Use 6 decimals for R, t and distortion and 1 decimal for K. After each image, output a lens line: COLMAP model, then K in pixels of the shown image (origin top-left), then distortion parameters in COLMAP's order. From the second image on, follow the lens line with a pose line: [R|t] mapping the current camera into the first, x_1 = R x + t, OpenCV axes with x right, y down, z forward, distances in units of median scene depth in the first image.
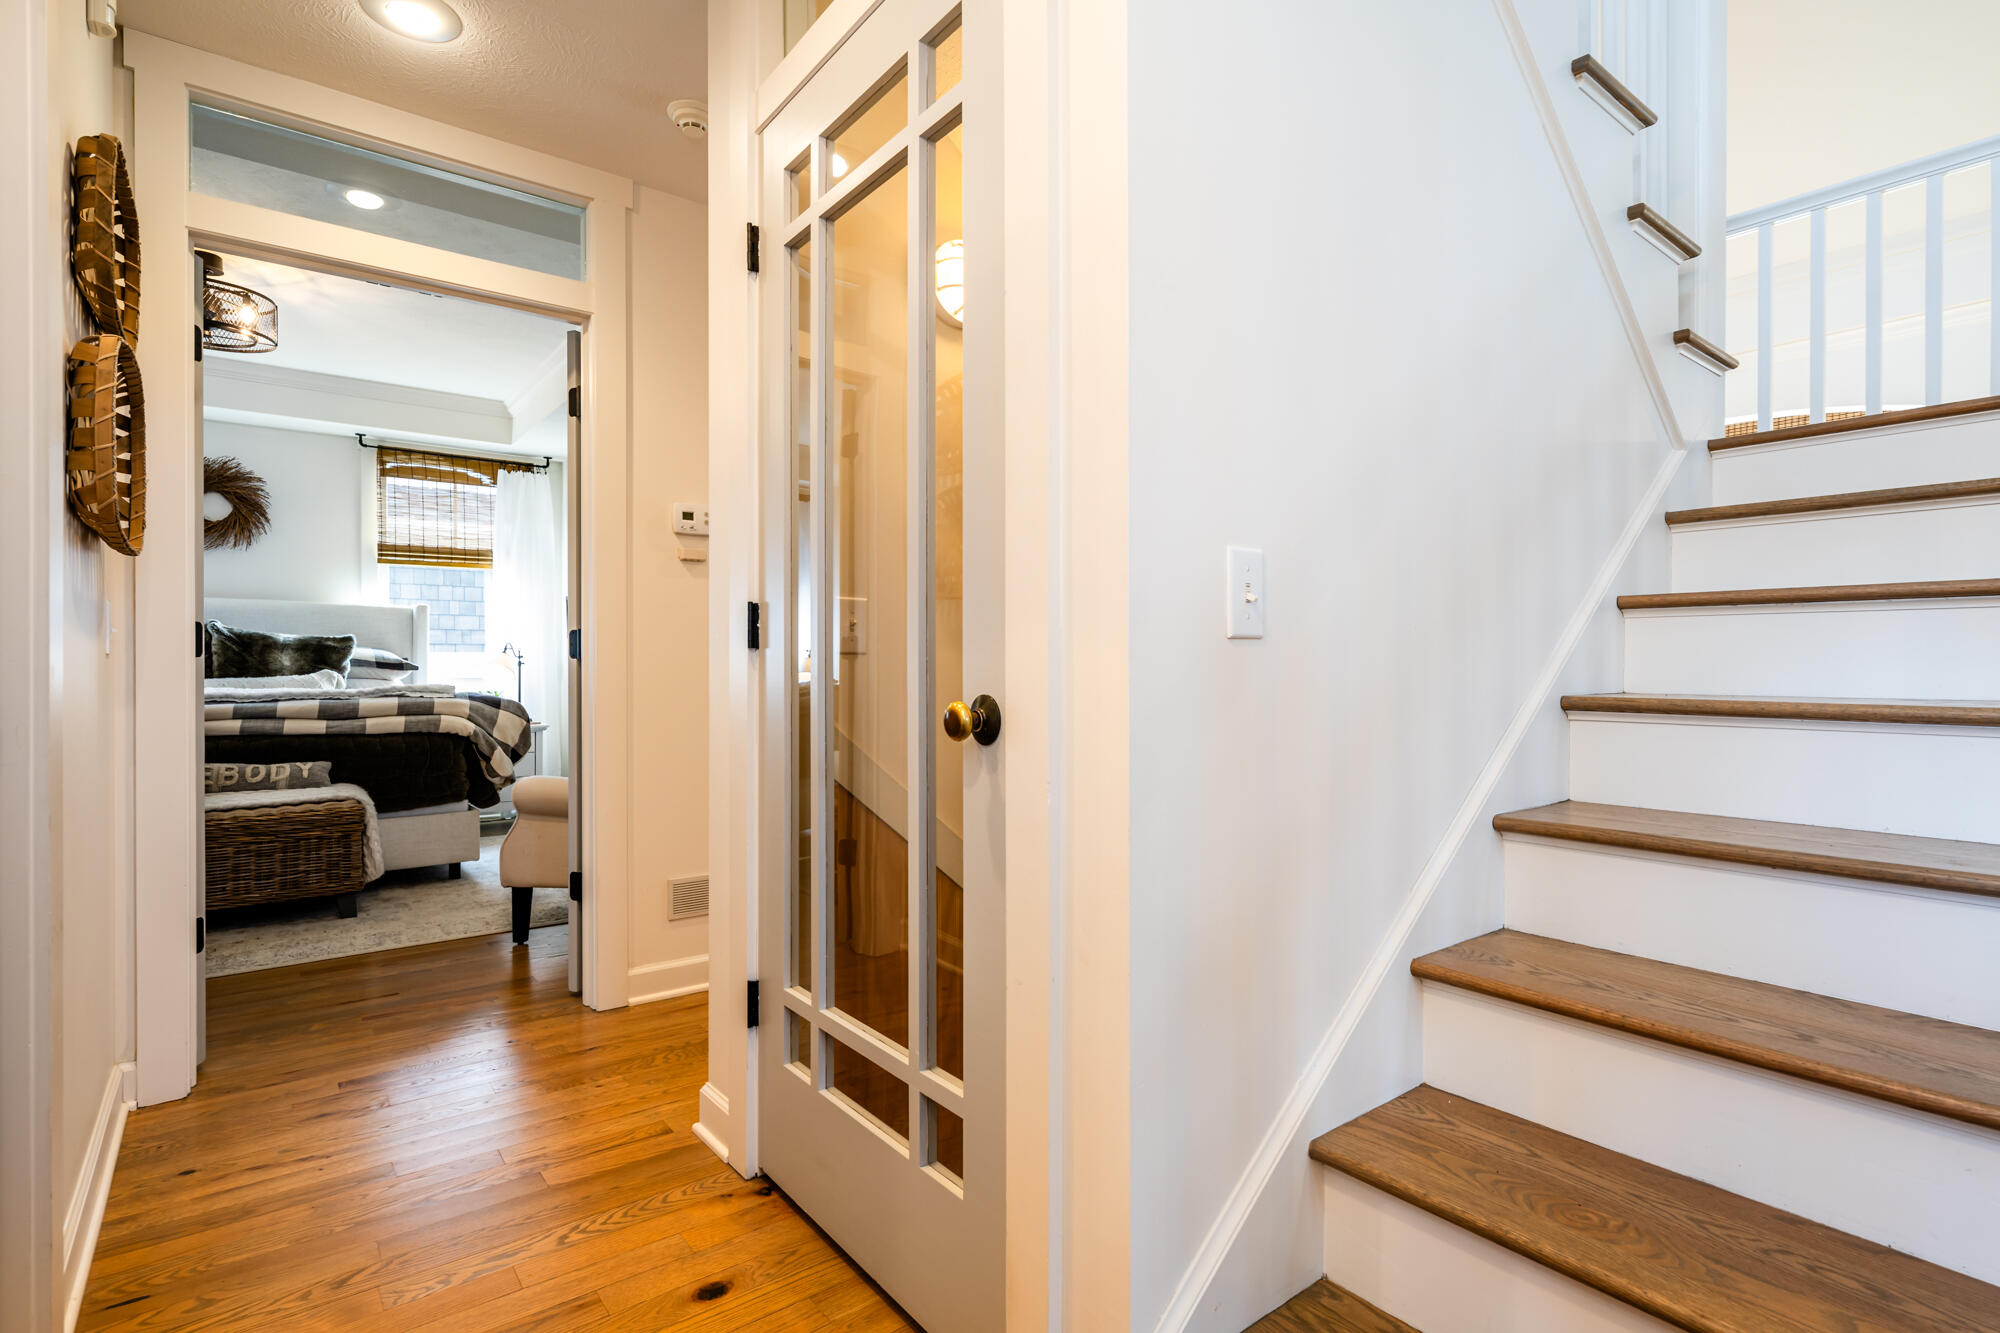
lens RADIAL K [[953.4, 0, 993.8], [0, 953.4, 668.7], [0, 0, 1]] dist [0.002812, 0.000018]
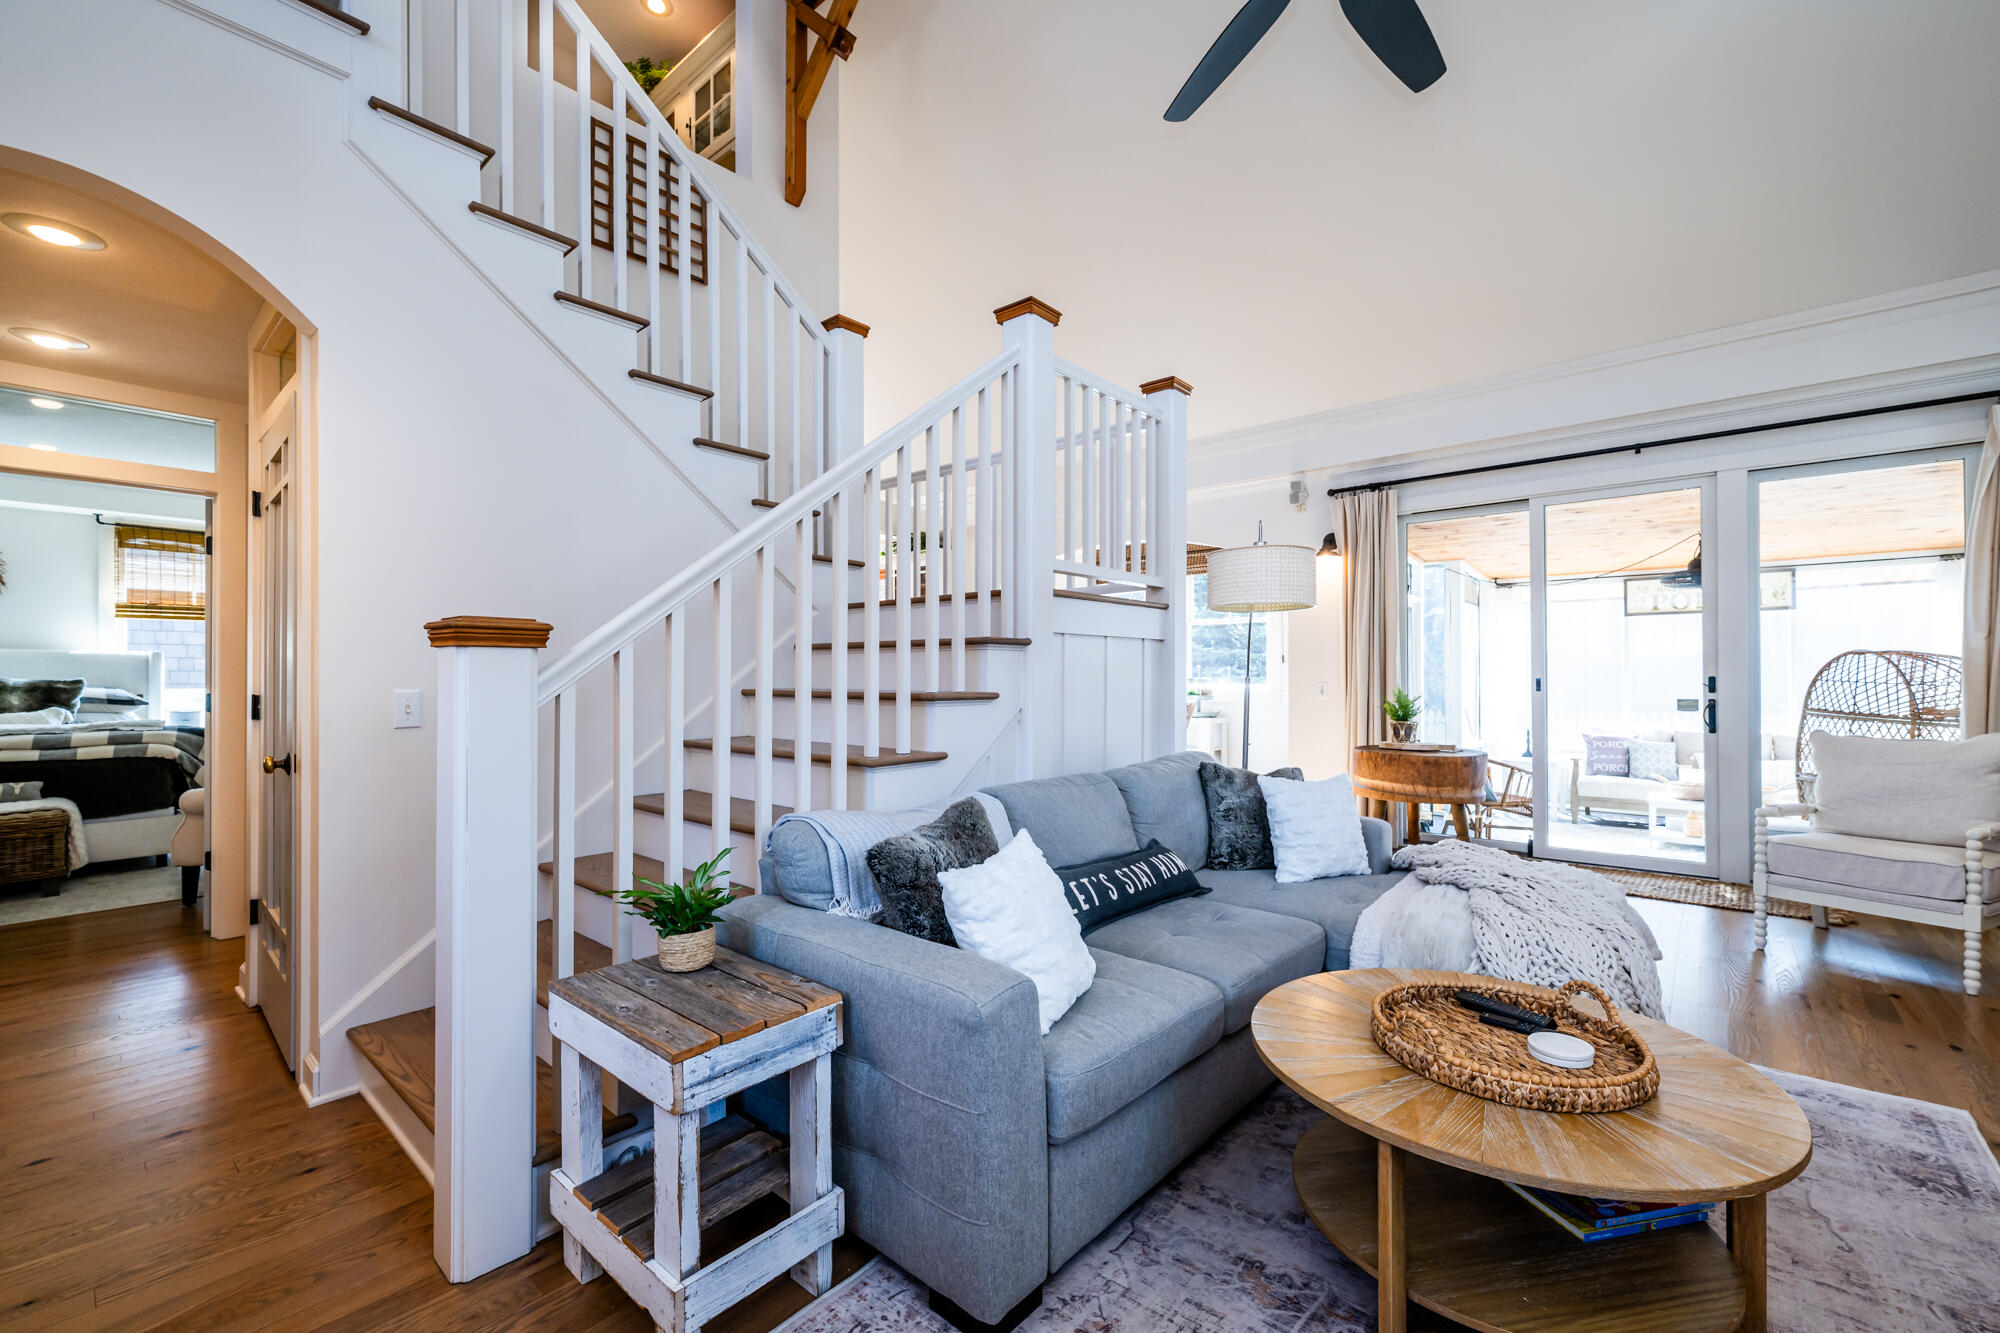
lens RADIAL K [[808.2, 0, 994.6], [0, 808.2, 668.6], [0, 0, 1]] dist [0.000991, -0.000597]
pose [[0.979081, 0.000016, 0.203472, 0.341444], [0.002276, 0.999937, -0.011029, -0.040396], [-0.203459, 0.011262, 0.979019, -0.340900]]
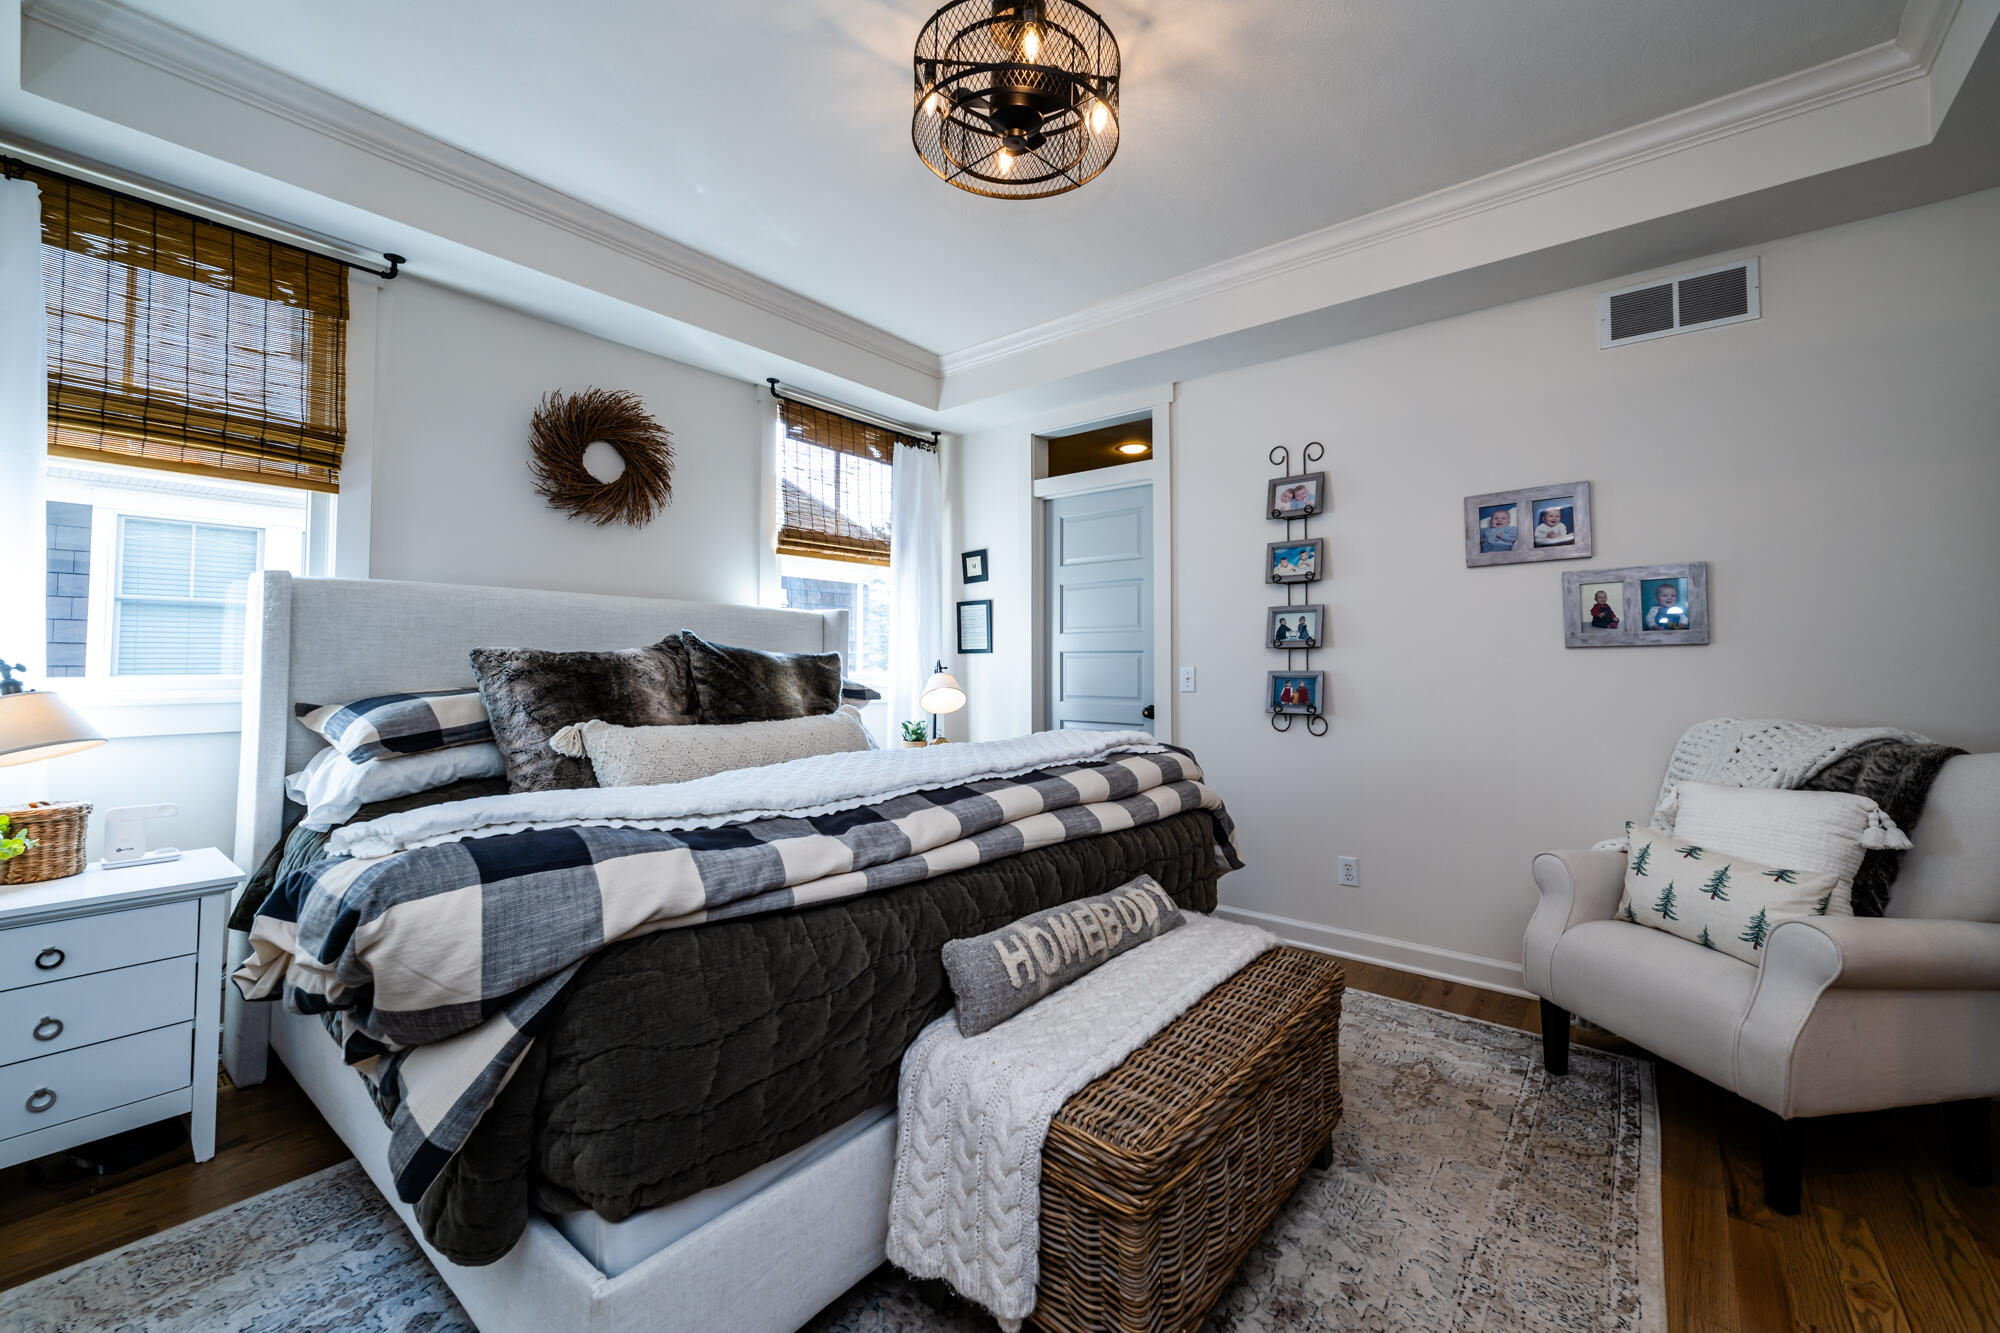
lens RADIAL K [[808.2, 0, 962.2], [0, 808.2, 622.5], [0, 0, 1]] dist [0.000991, -0.000597]
pose [[0.977251, 0.013904, 0.211631, -0.844556], [-0.002135, 0.998443, -0.055739, -0.028762], [-0.212076, 0.054019, 0.975759, 0.472688]]
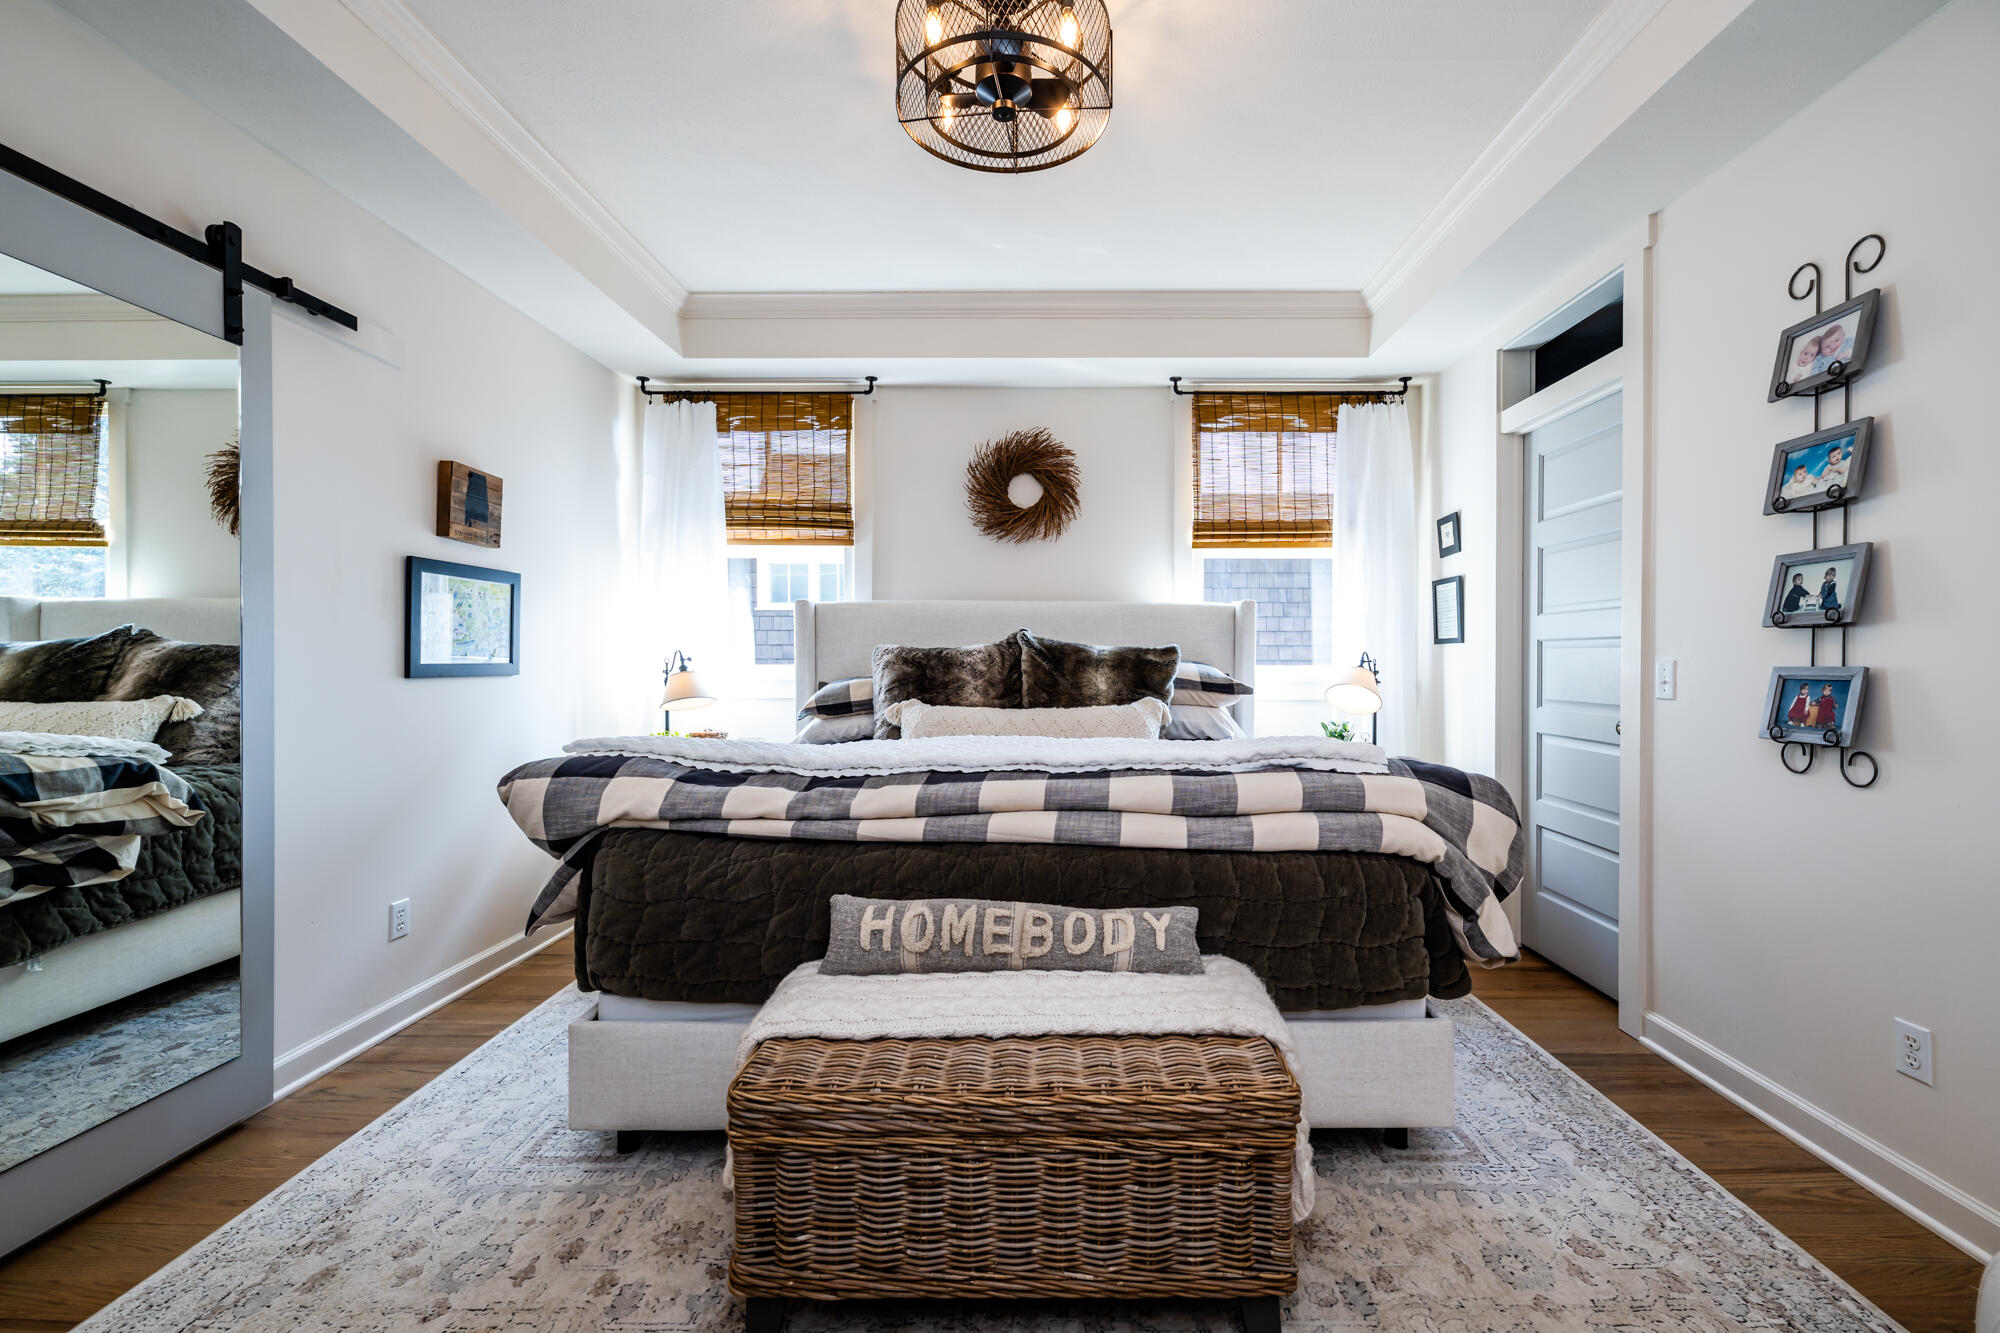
lens RADIAL K [[808.2, 0, 1047.7], [0, 808.2, 654.5], [0, 0, 1]] dist [0.000991, -0.000597]
pose [[0.787432, -0.000871, -0.616401, -0.452406], [-0.004070, 0.999970, -0.006613, -0.028586], [0.616388, 0.007716, 0.787404, 0.564507]]
